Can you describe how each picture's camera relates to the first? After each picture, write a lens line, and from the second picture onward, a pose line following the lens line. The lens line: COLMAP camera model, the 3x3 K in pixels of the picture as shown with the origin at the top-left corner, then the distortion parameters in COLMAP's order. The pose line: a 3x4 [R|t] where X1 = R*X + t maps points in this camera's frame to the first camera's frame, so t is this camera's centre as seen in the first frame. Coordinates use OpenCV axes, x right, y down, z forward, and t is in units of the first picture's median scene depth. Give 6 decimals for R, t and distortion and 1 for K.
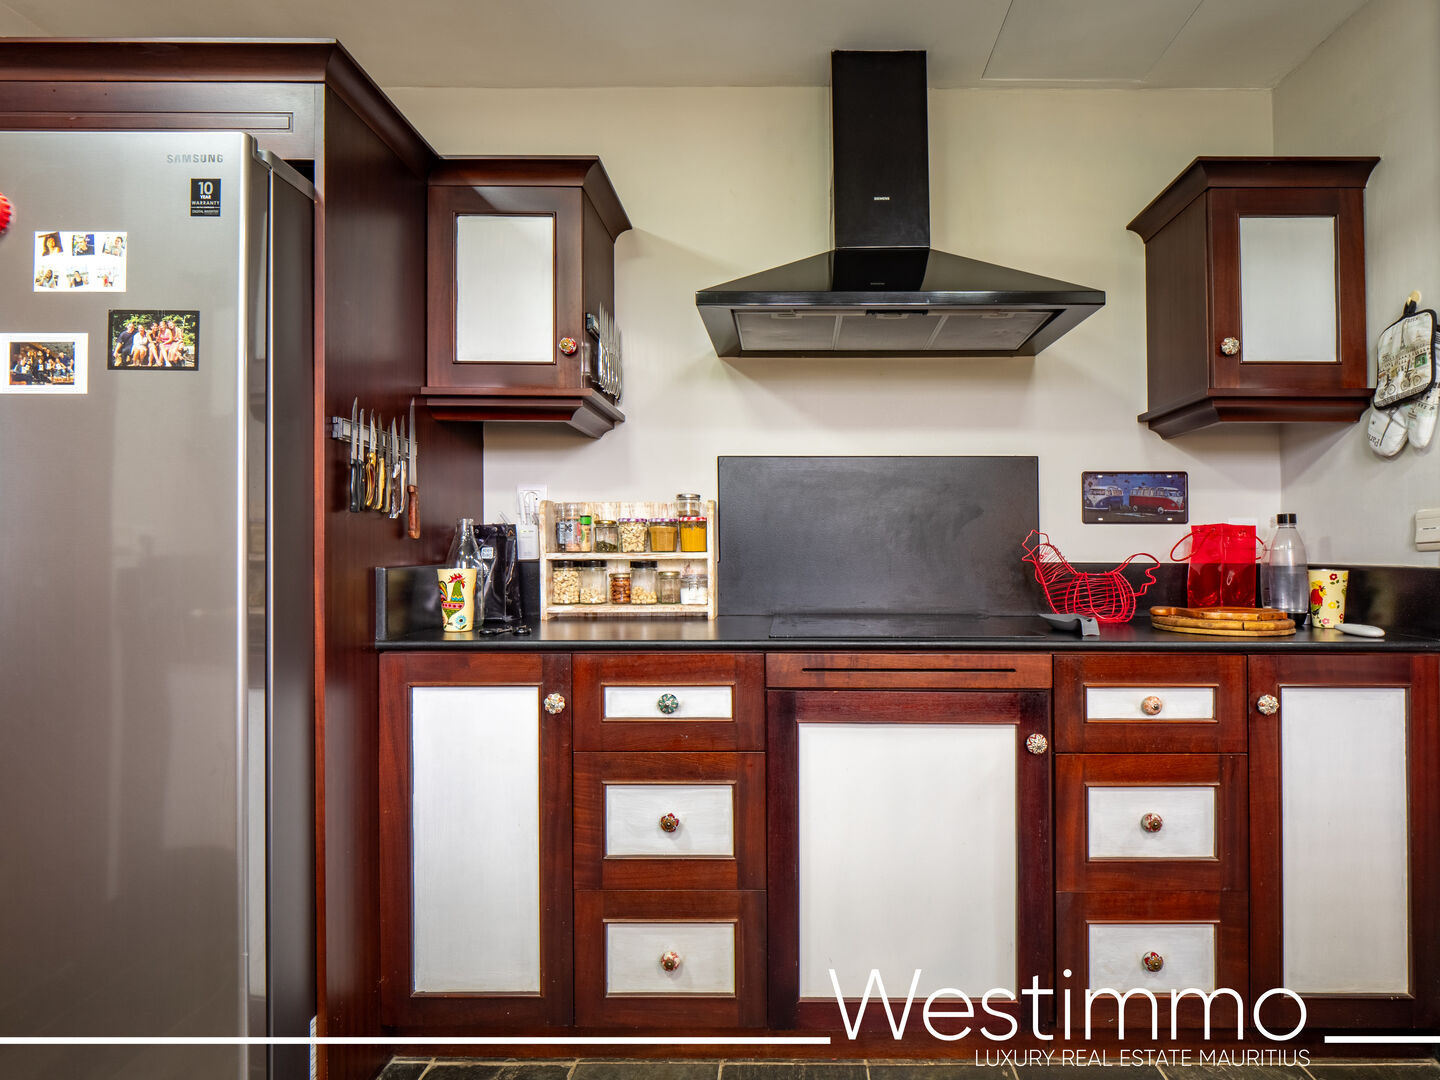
lens RADIAL K [[747.3, 0, 716.1], [0, 747.3, 541.9], [0, 0, 1]] dist [-0.005167, -0.002496]
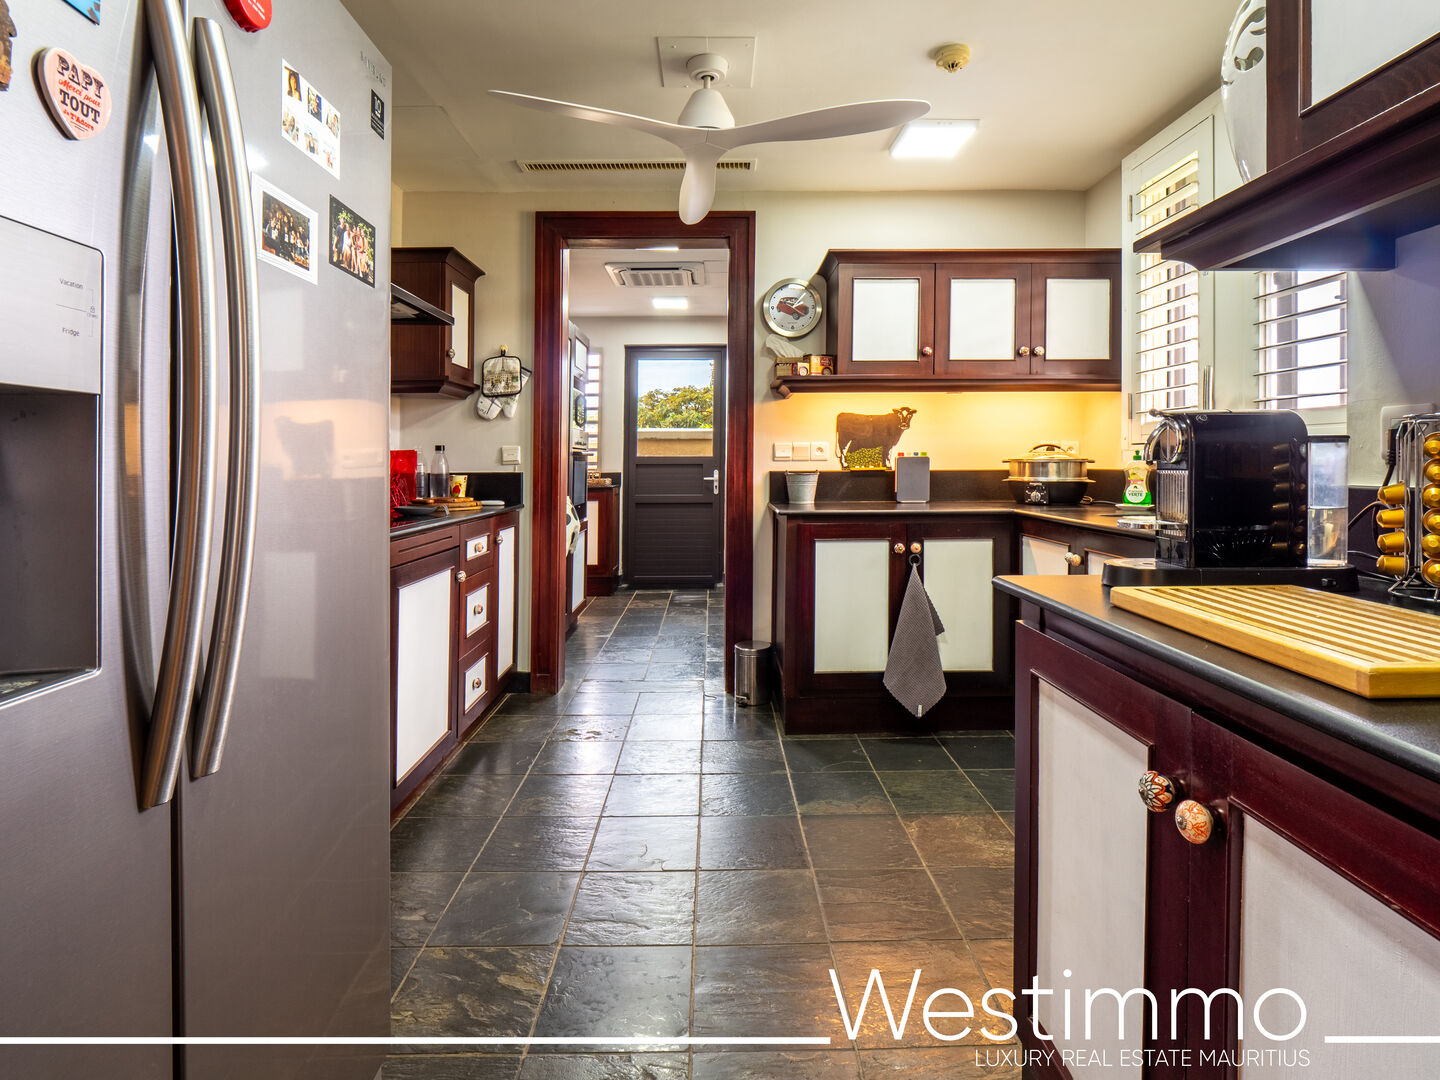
lens RADIAL K [[704.7, 0, 719.2], [0, 704.7, 536.4], [0, 0, 1]] dist [-0.005445, -0.004433]
pose [[0.000820, -0.106291, 0.994335, -1.683667], [0.001565, 0.994334, 0.106289, 0.002860], [-0.999998, 0.001469, 0.000982, 0.537612]]
